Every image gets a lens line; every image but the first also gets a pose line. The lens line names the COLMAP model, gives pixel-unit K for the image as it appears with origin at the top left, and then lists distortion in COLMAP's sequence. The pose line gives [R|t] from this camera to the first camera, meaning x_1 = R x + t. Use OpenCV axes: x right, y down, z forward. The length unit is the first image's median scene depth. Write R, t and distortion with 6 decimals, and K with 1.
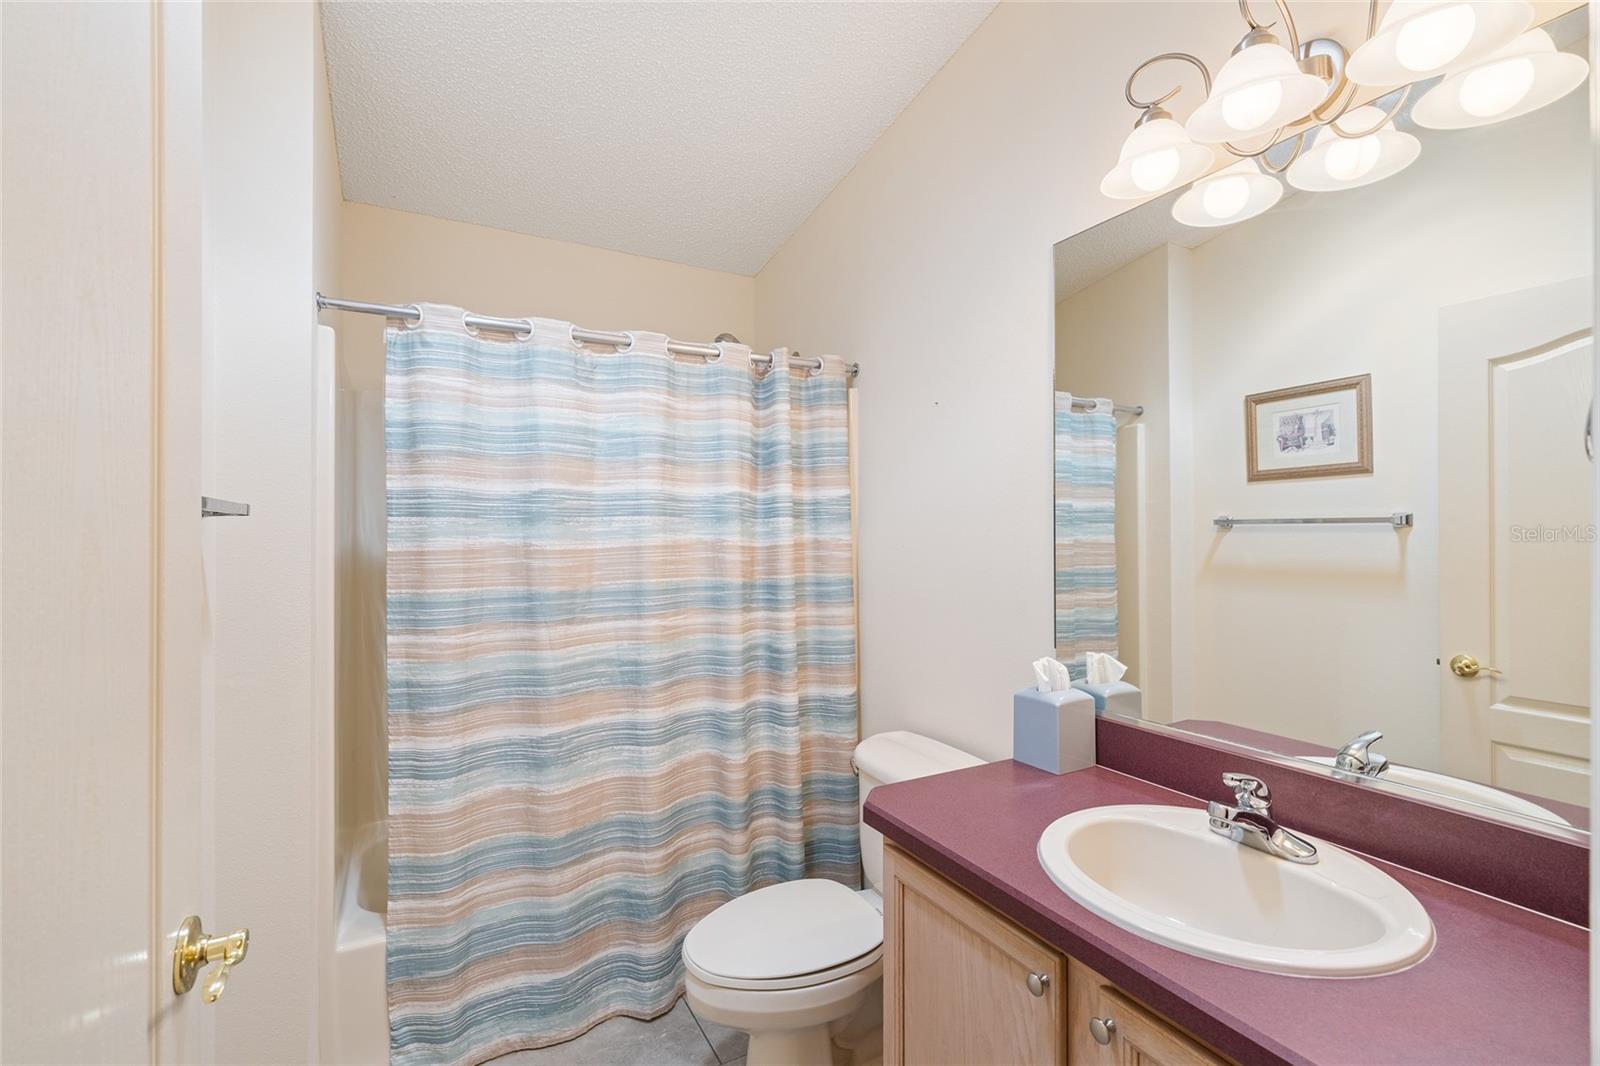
lens RADIAL K [[675.6, 0, 795.6], [0, 675.6, 531.4], [0, 0, 1]] dist [-0.000593, -0.000253]
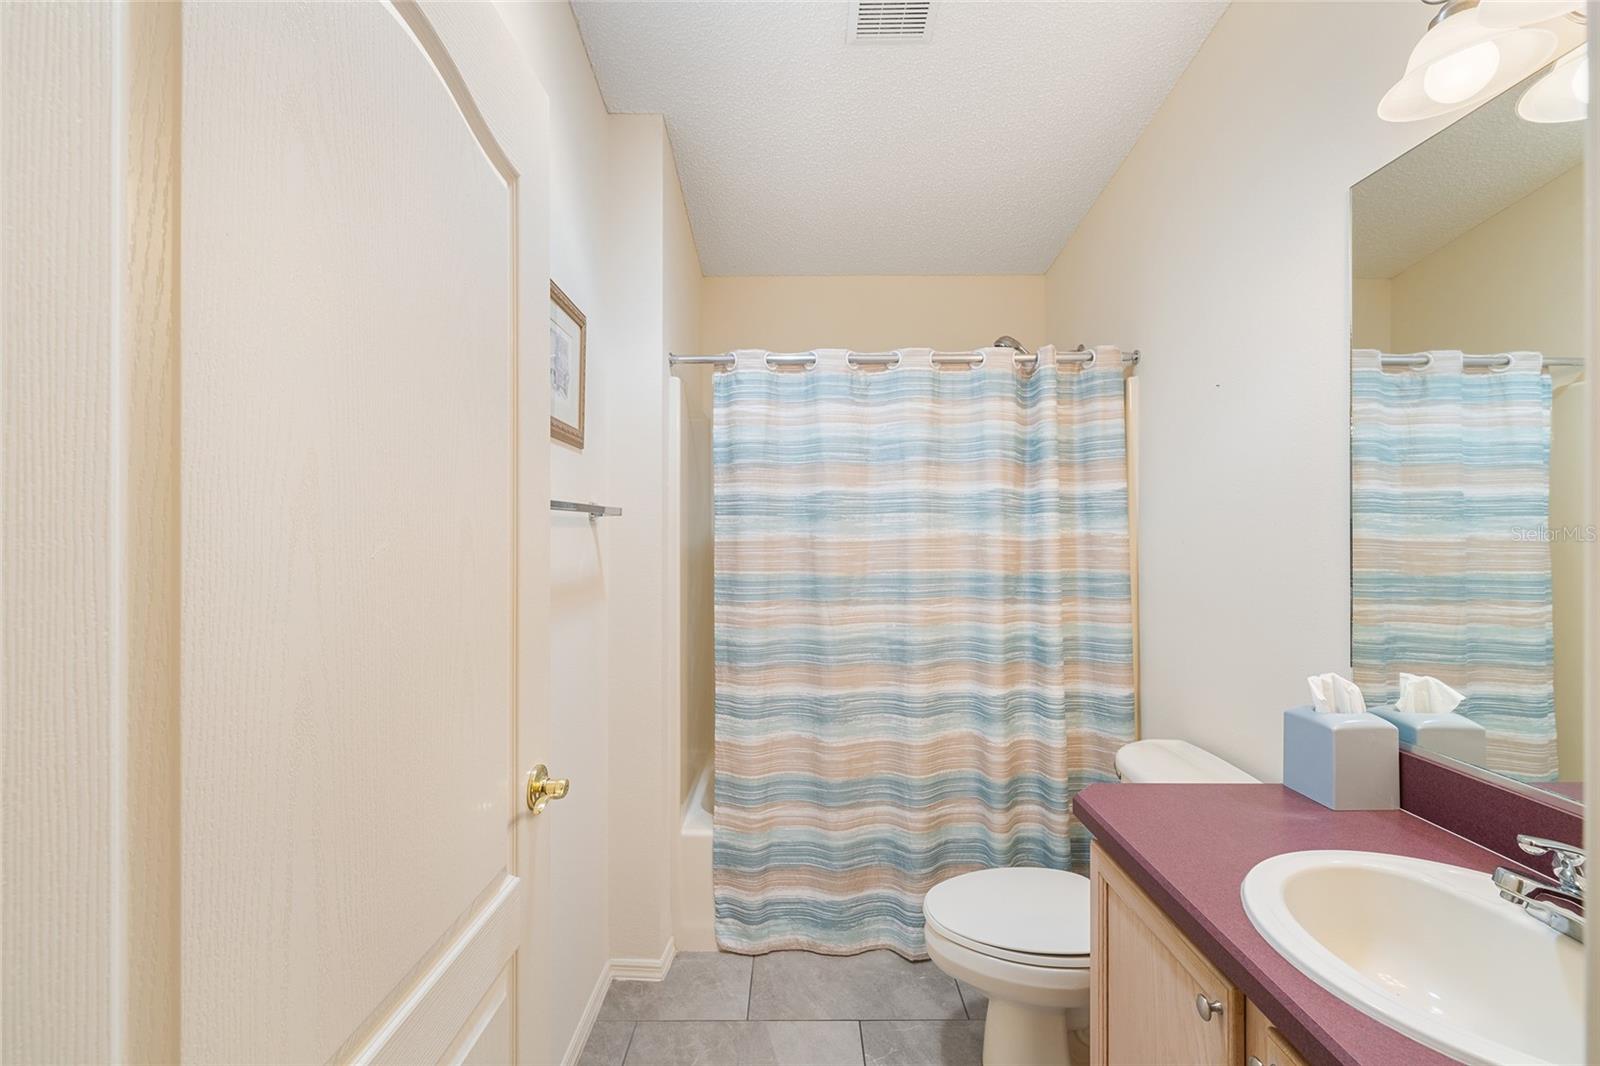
lens RADIAL K [[650.3, 0, 828.2], [0, 650.3, 529.3], [0, 0, 1]] dist [-0.000218, -0.000482]
pose [[0.886237, 0.001667, -0.463229, 0.167022], [0.000270, 0.999991, 0.004116, 0.000262], [0.463232, -0.003773, 0.886229, -0.022820]]
